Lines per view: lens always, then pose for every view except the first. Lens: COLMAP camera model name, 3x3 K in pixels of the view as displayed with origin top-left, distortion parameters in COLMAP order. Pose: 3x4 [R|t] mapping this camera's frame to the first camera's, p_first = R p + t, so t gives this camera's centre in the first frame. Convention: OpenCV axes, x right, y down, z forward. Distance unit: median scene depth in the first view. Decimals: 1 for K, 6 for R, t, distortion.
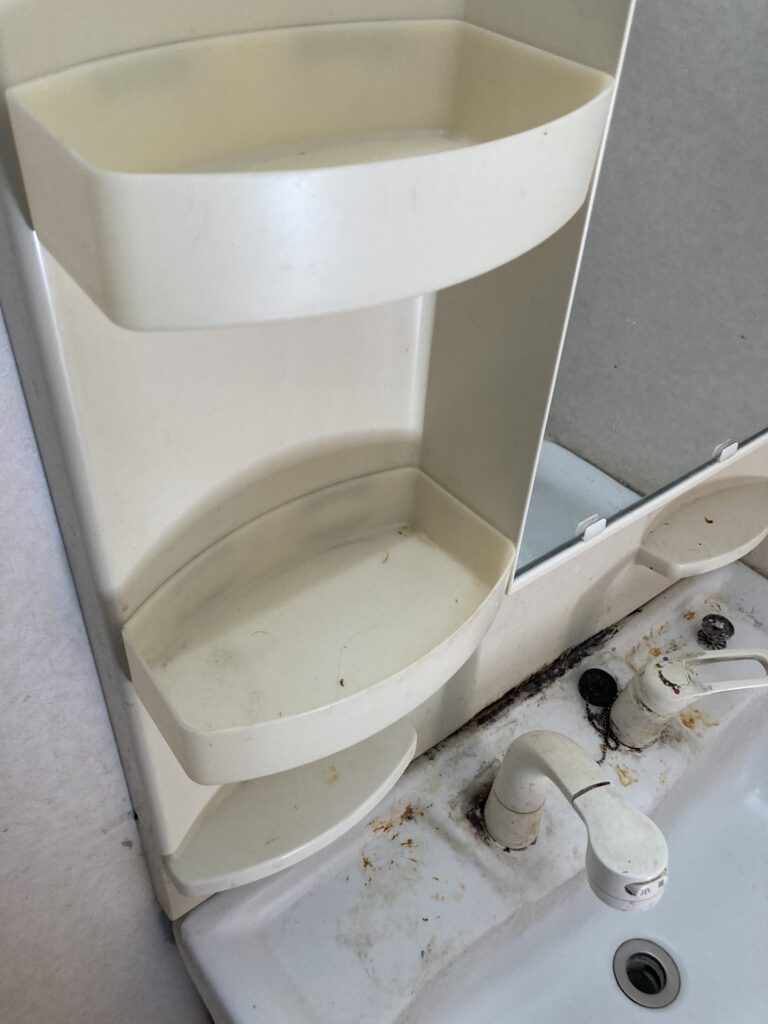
lens RADIAL K [[849.6, 0, 367.7], [0, 849.6, 509.5], [0, 0, 1]] dist [0.025106, -0.040935]
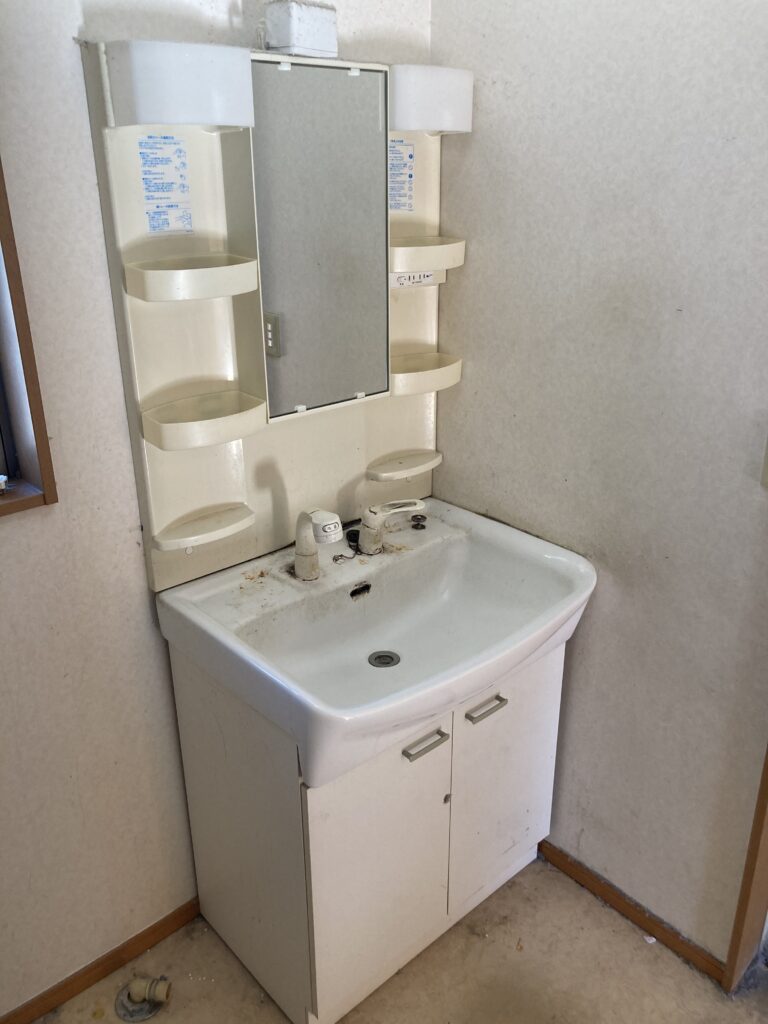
lens RADIAL K [[849.6, 0, 384.5], [0, 849.6, 505.8], [0, 0, 1]] dist [0.025106, -0.040935]
pose [[0.996049, -0.074246, 0.048712, 0.276572], [0.085885, 0.944864, -0.315998, 0.926797], [-0.022565, 0.318934, 0.947508, -1.203063]]
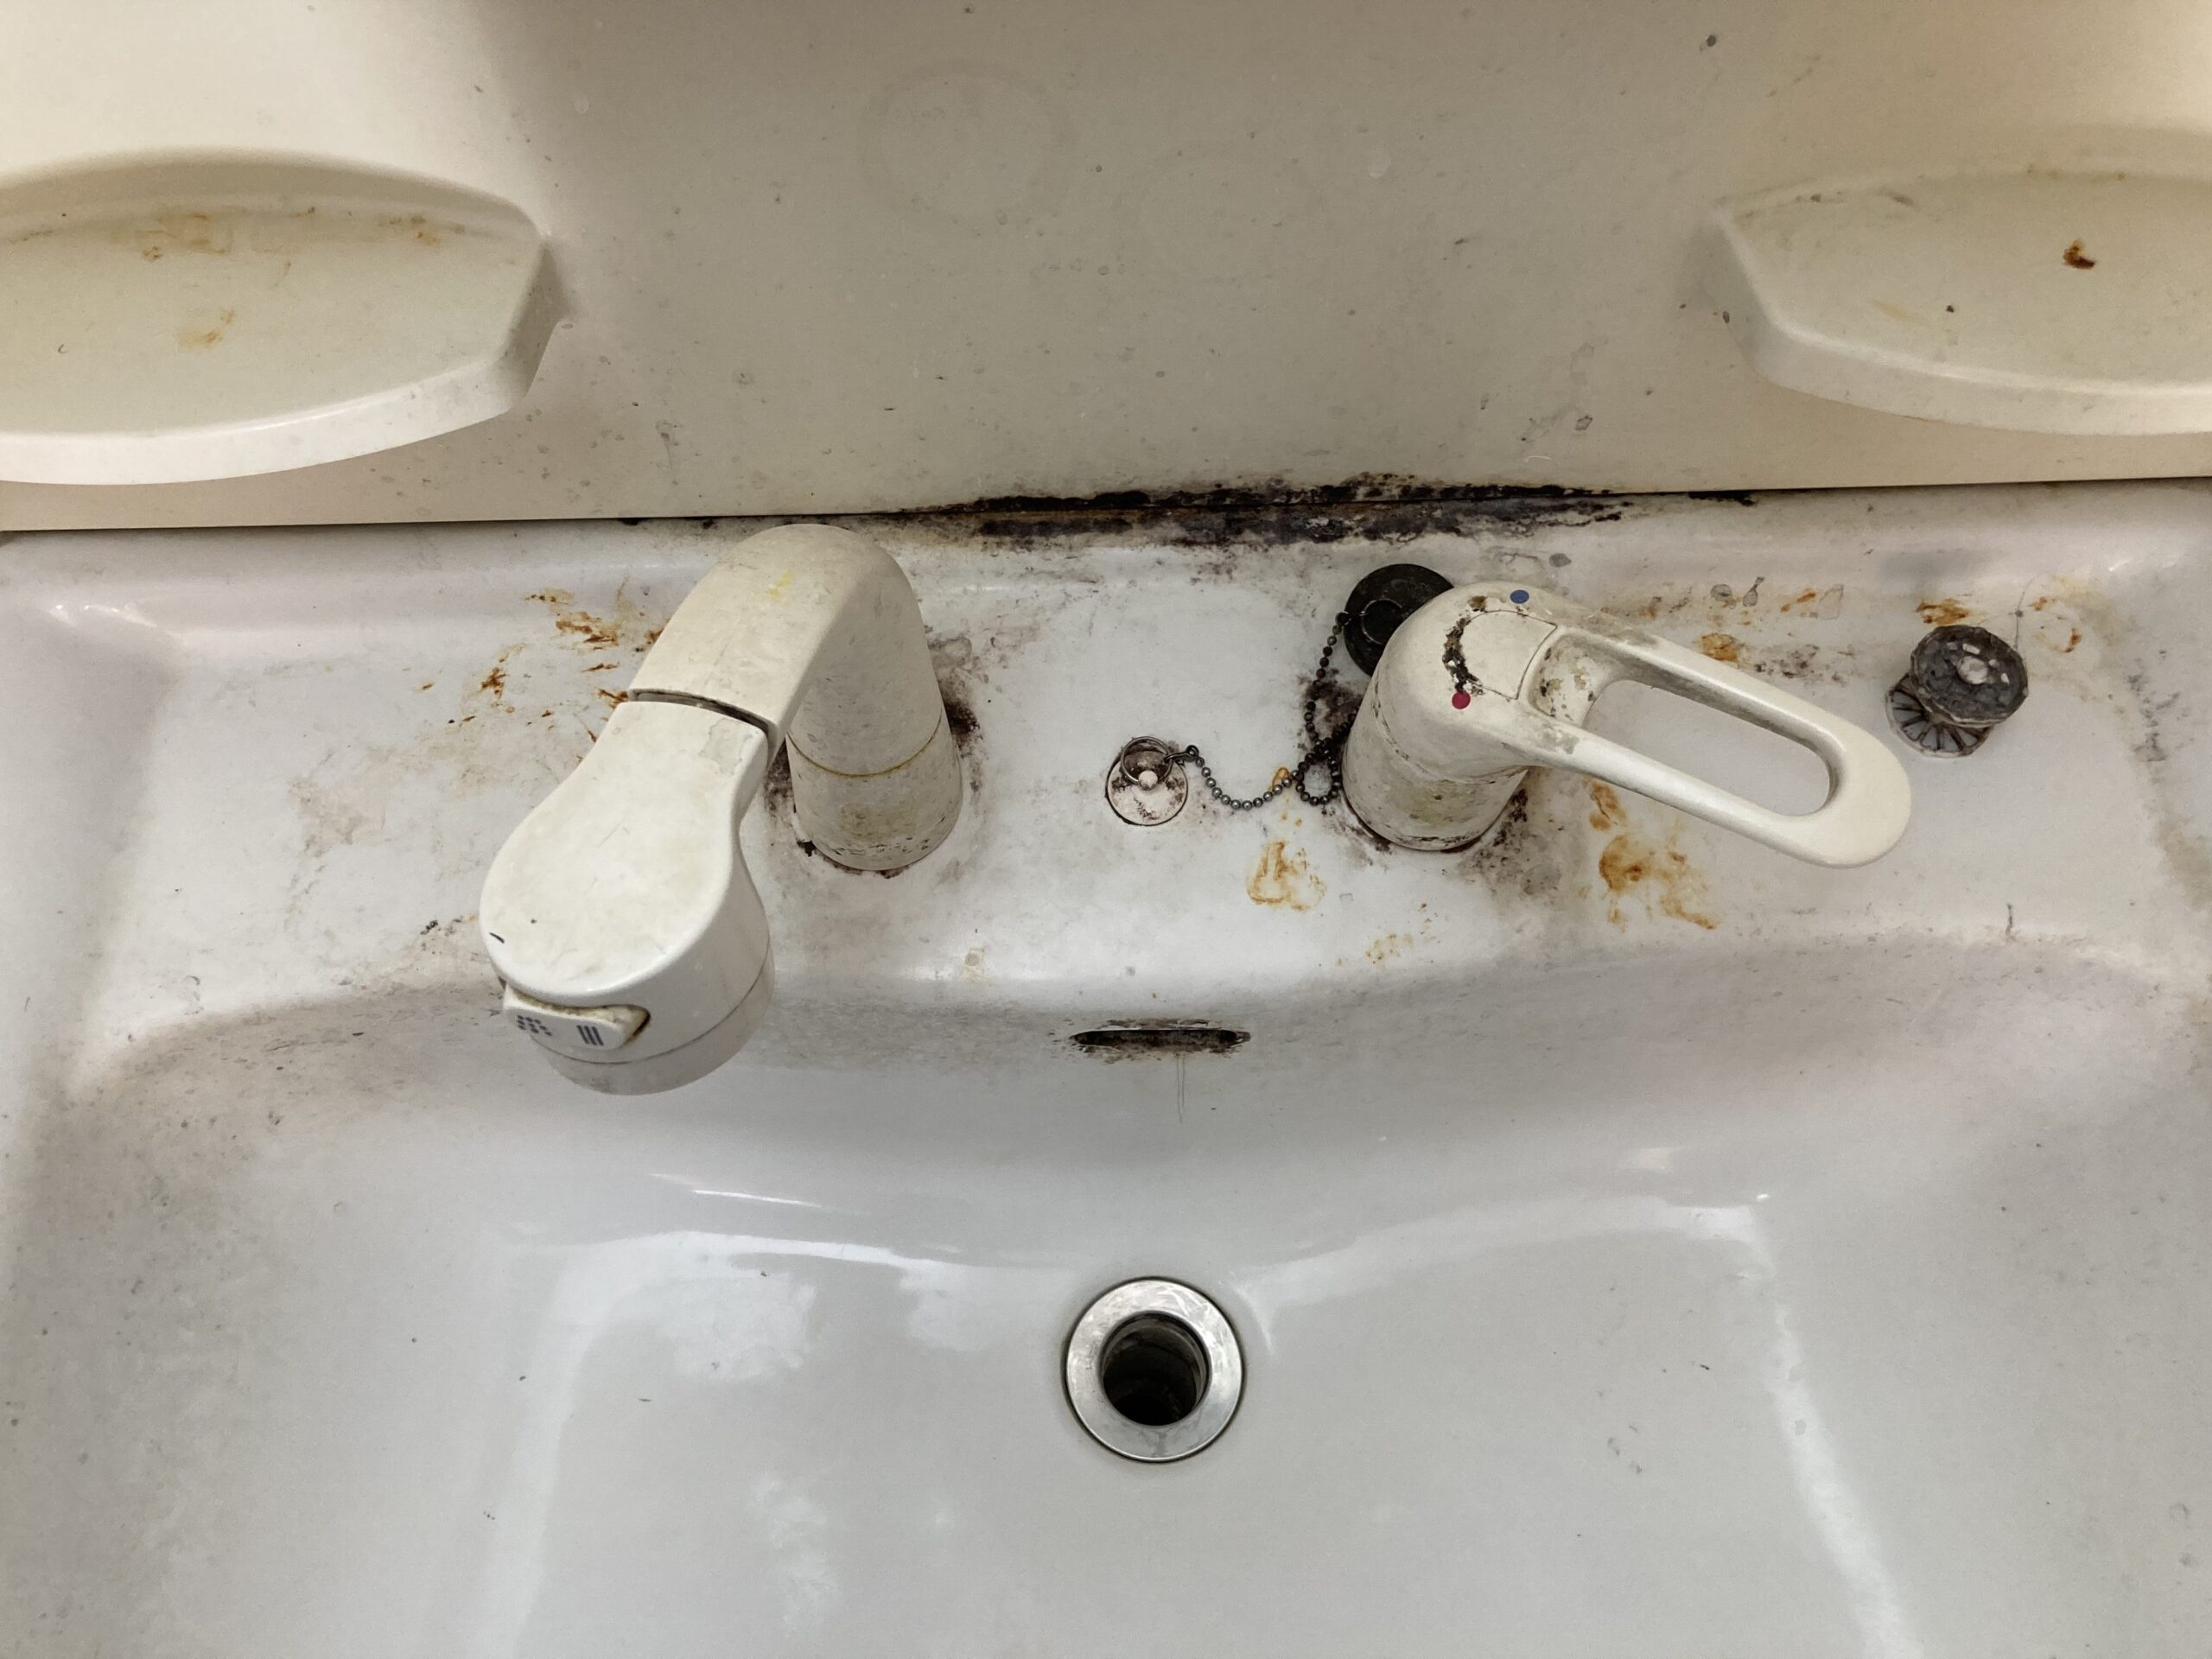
lens RADIAL K [[1835.3, 0, 1099.0], [0, 1835.3, 814.8], [0, 0, 1]] dist [0.025106, -0.040935]
pose [[0.806259, 0.497874, -0.319481, 0.481691], [-0.356182, 0.839764, 0.409793, 0.036369], [0.472314, -0.216606, 0.854401, 0.406766]]
